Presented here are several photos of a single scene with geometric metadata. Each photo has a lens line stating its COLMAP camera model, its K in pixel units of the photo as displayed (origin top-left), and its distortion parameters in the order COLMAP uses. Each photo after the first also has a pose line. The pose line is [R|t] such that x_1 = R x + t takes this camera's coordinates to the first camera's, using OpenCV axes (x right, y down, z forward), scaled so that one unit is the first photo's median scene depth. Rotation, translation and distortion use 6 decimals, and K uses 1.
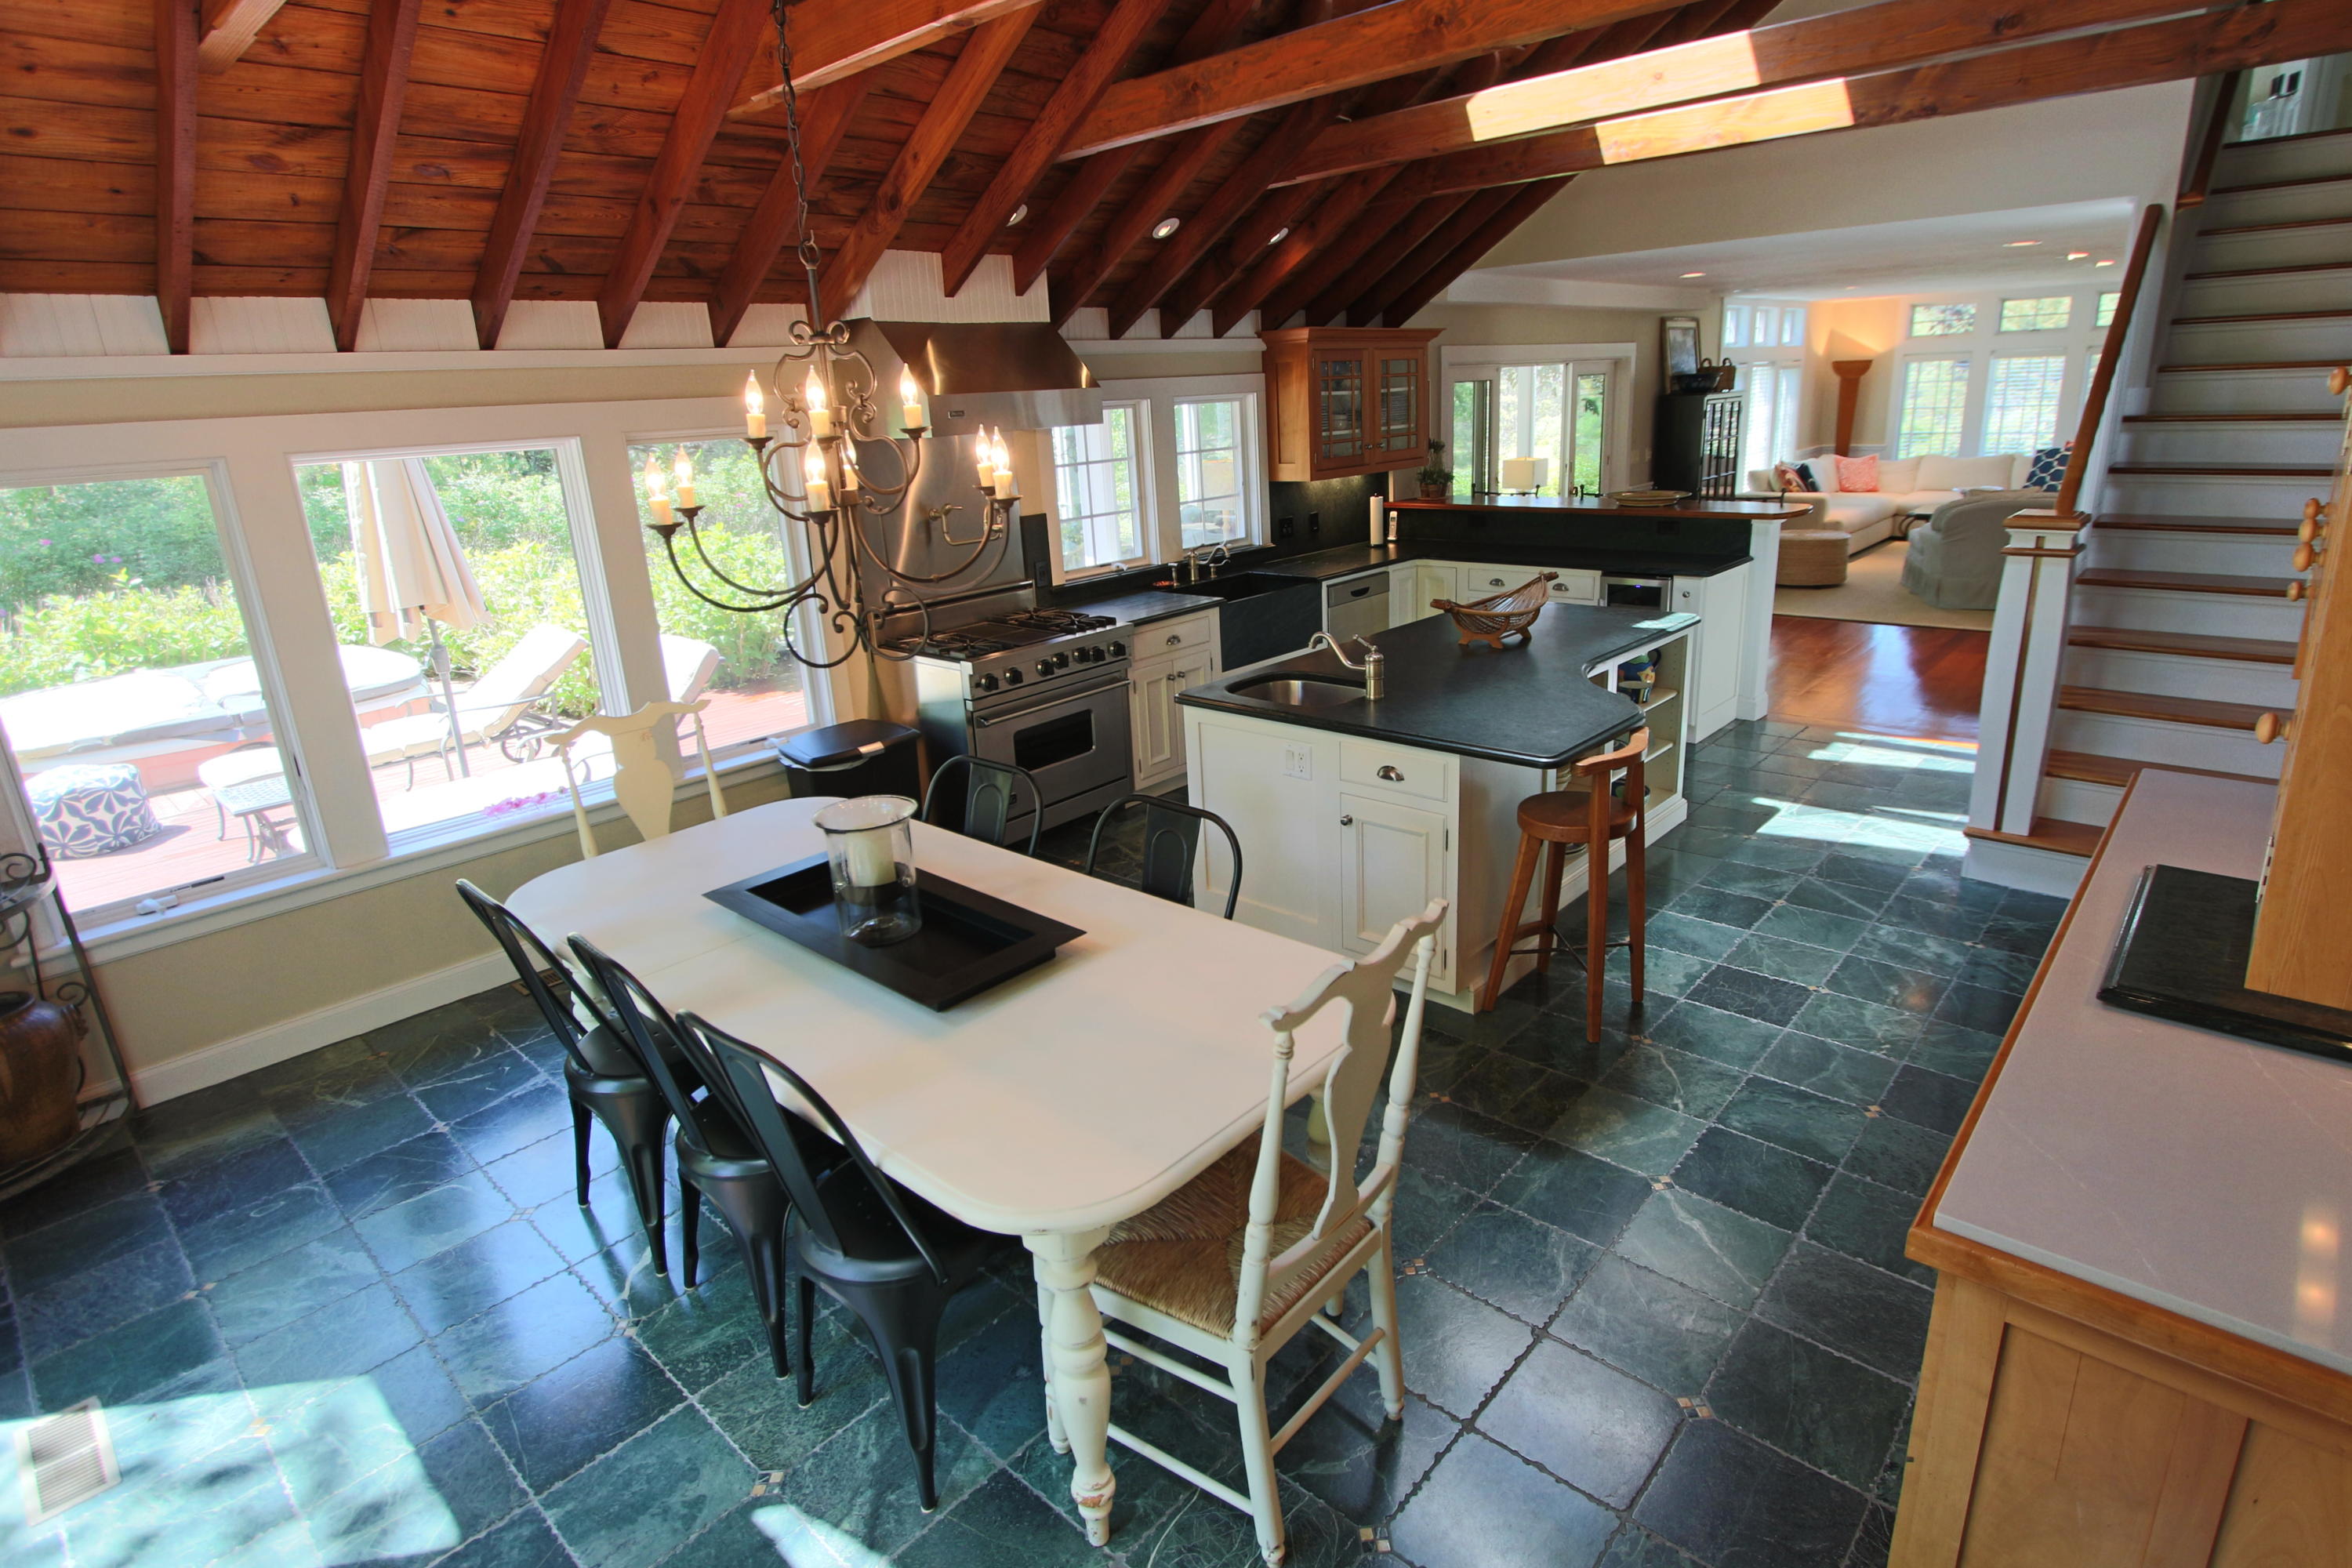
lens RADIAL K [[1207.8, 0, 1185.5], [0, 1207.8, 768.3], [0, 0, 1]] dist [-0.012699, -0.000688]
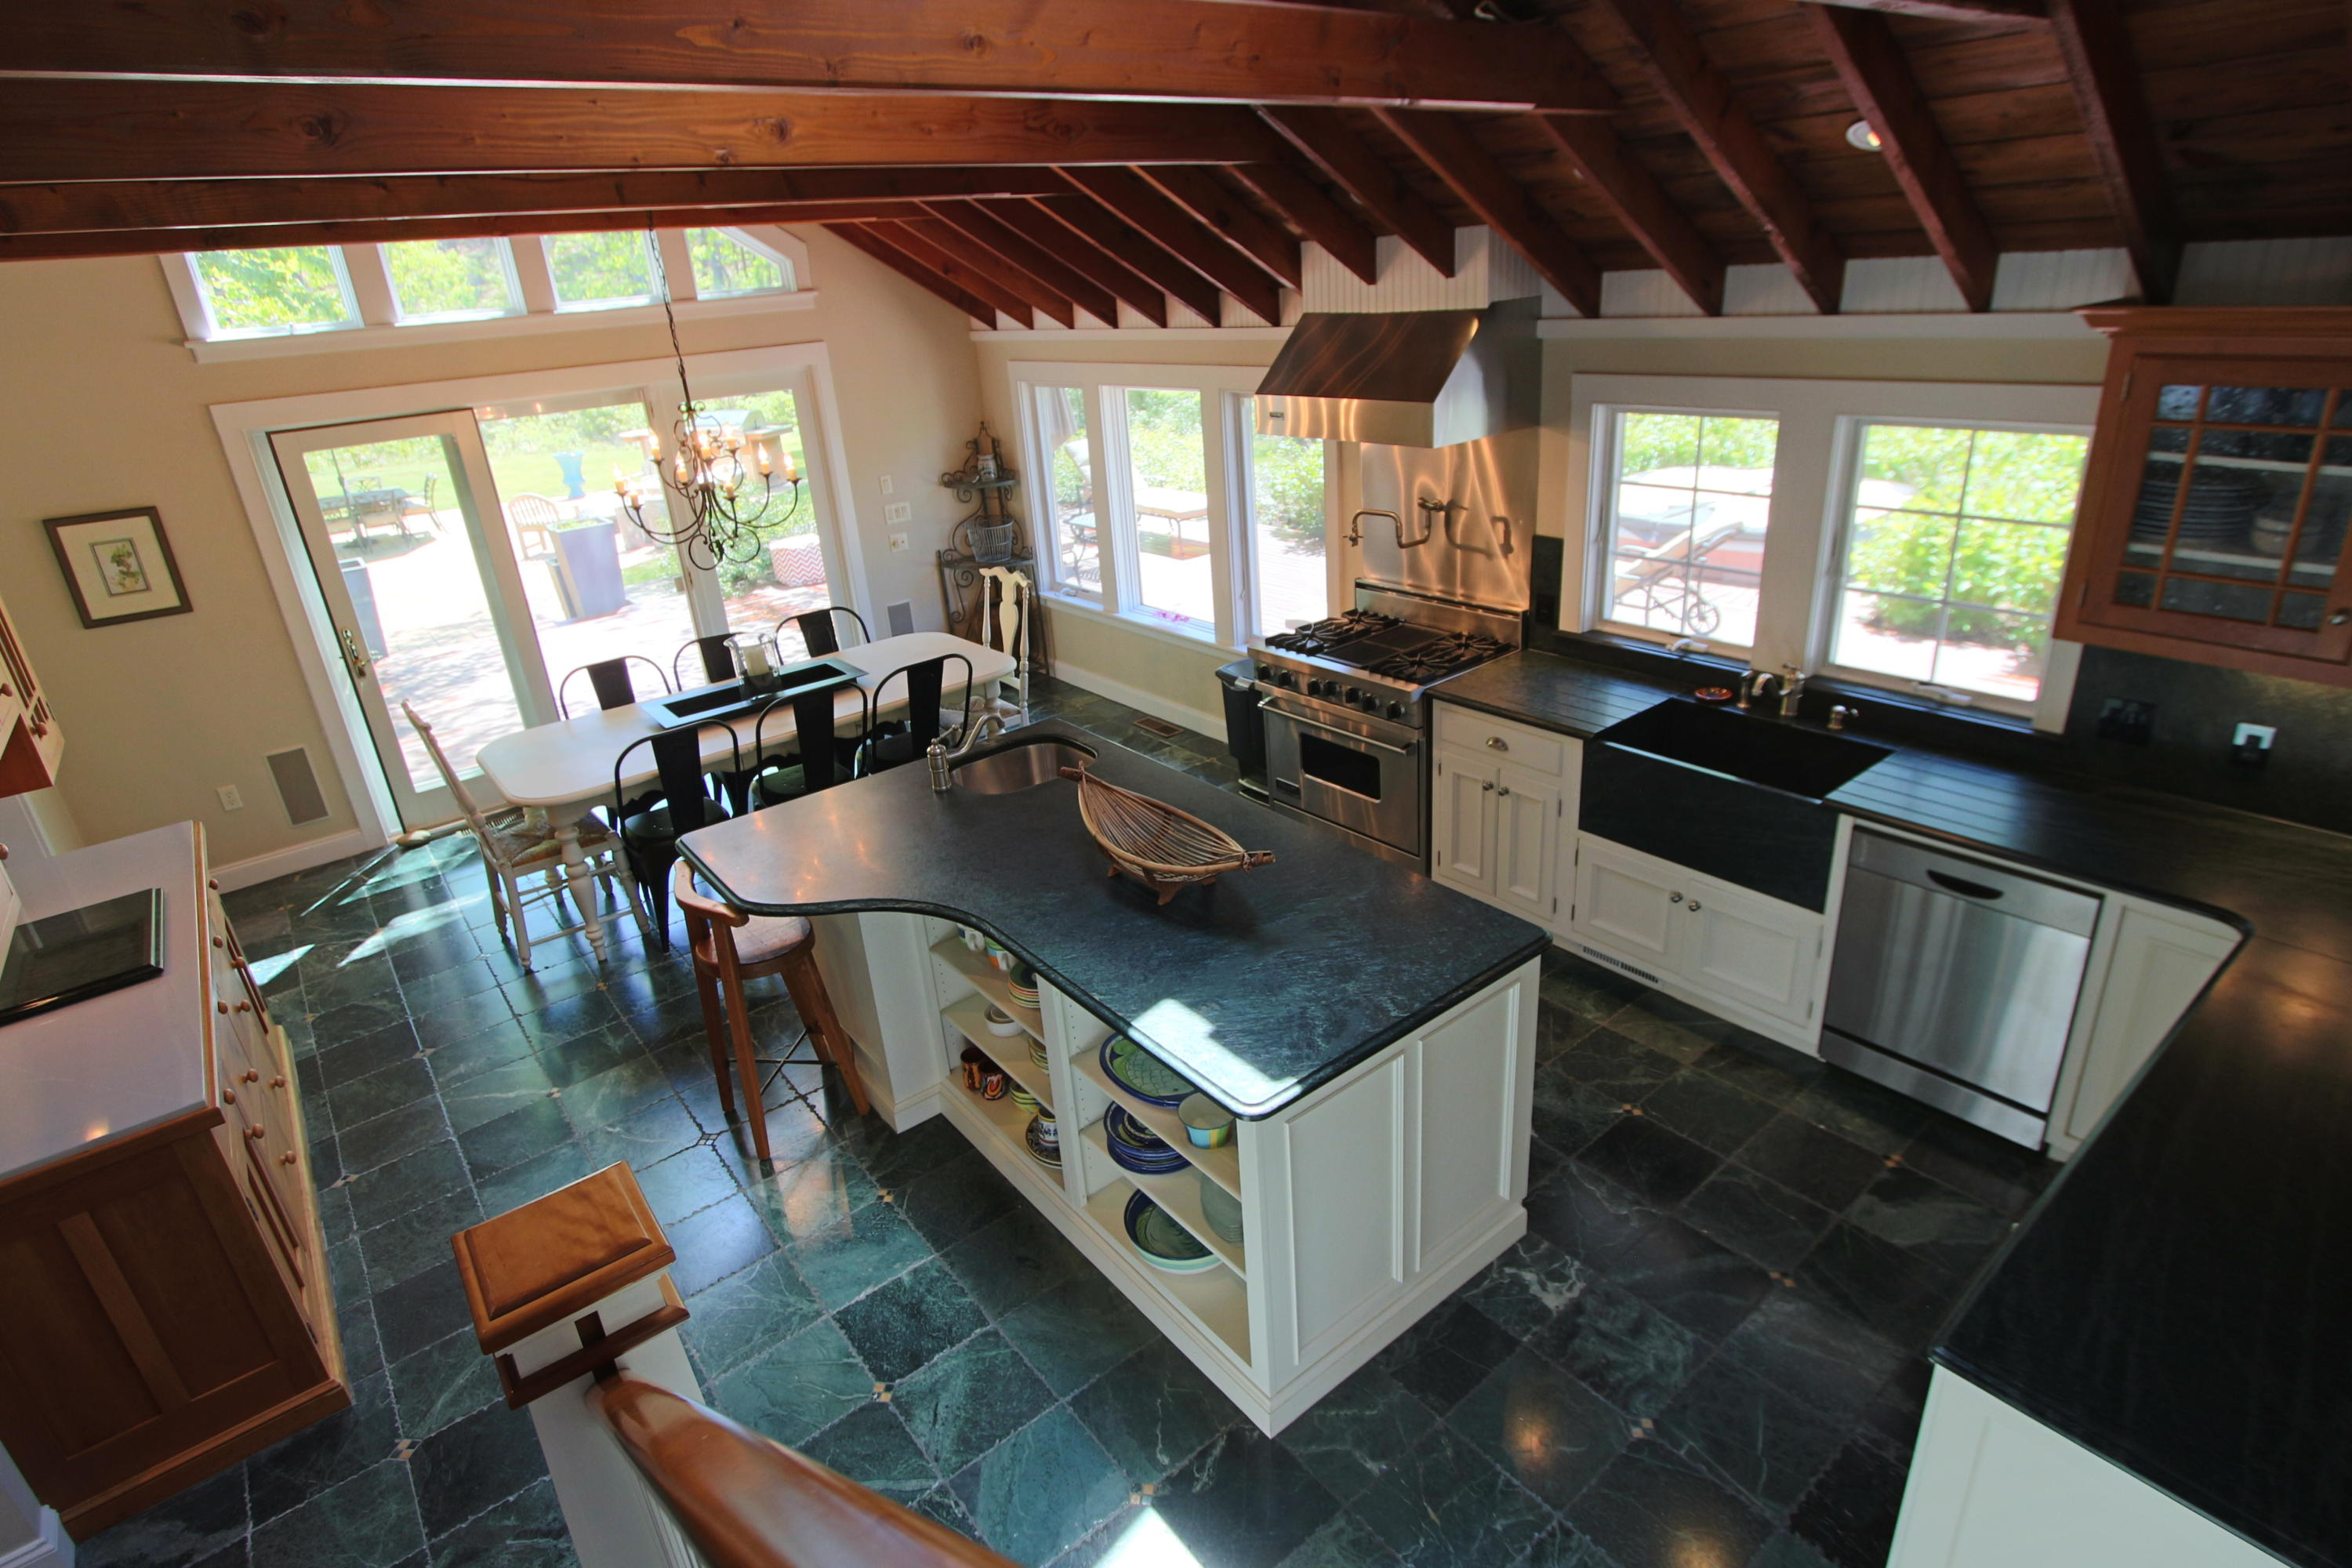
lens RADIAL K [[1207.8, 0, 1185.5], [0, 1207.8, 768.3], [0, 0, 1]] dist [-0.012699, -0.000688]
pose [[-0.151776, 0.440723, -0.884719, 0.908969], [-0.208885, 0.860570, 0.464528, -0.528781], [0.966091, 0.255308, -0.038553, 1.115250]]
